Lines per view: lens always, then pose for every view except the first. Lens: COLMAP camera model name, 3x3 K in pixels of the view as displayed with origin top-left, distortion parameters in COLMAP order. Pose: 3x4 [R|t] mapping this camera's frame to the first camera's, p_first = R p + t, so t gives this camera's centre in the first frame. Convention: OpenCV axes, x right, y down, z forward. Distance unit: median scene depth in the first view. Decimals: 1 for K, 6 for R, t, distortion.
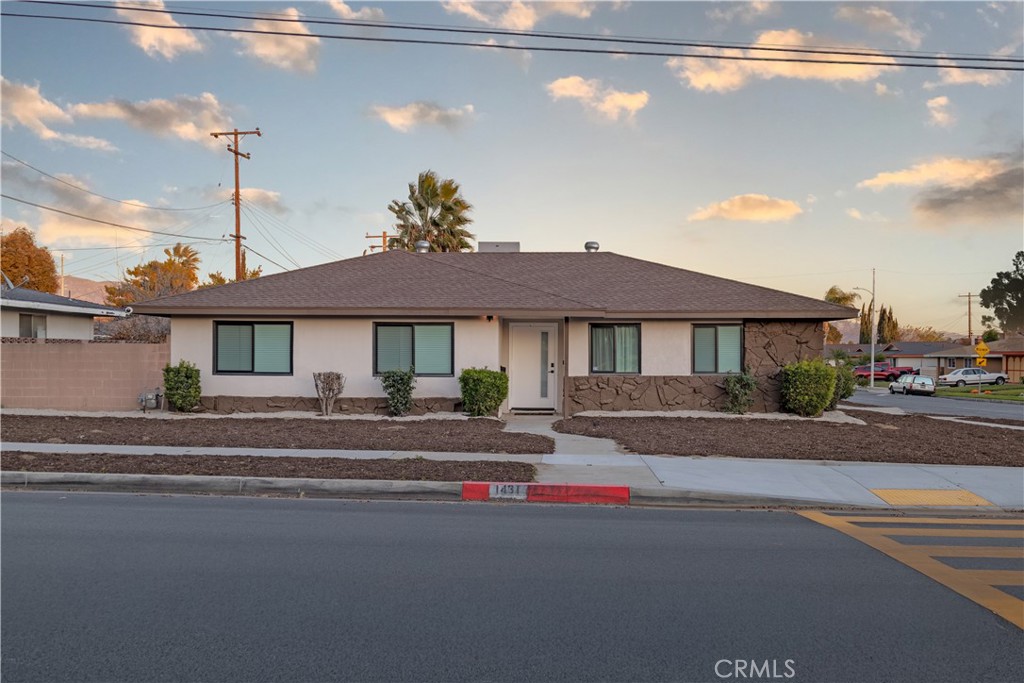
lens RADIAL K [[1035.4, 0, 513.2], [0, 1035.4, 343.1], [0, 0, 1]] dist [-0.001657, 0.000000]
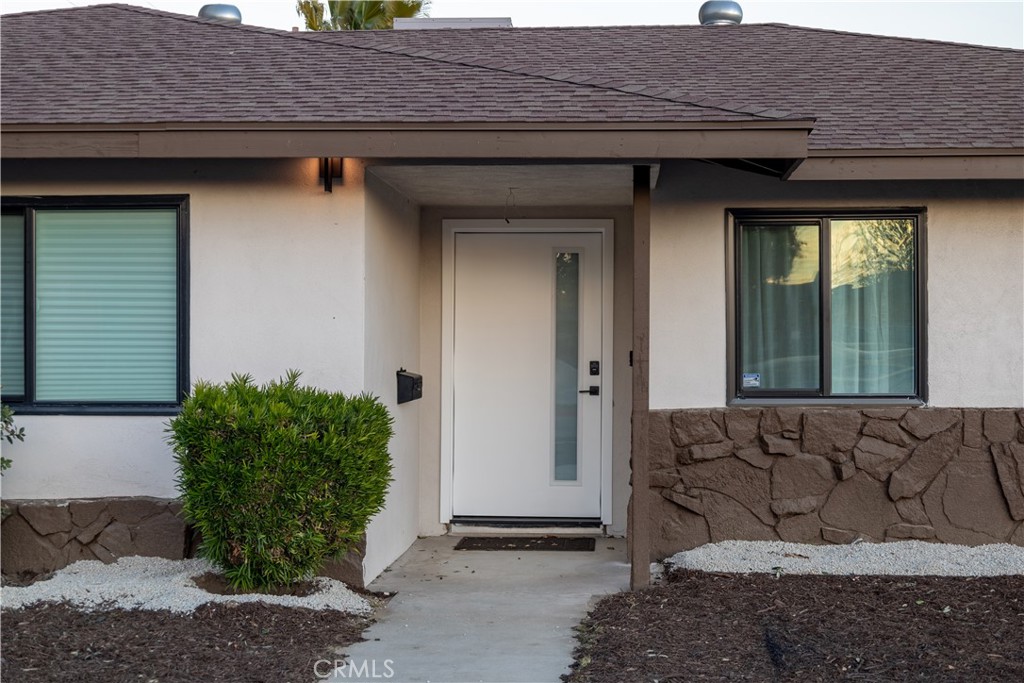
lens RADIAL K [[1584.7, 0, 510.8], [0, 1584.7, 340.7], [0, 0, 1]] dist [0.001317, 0.000000]
pose [[0.999354, -0.001452, -0.035917, 0.032468], [0.001591, 0.999991, 0.003843, 0.012802], [0.035911, -0.003897, 0.999347, 0.594925]]
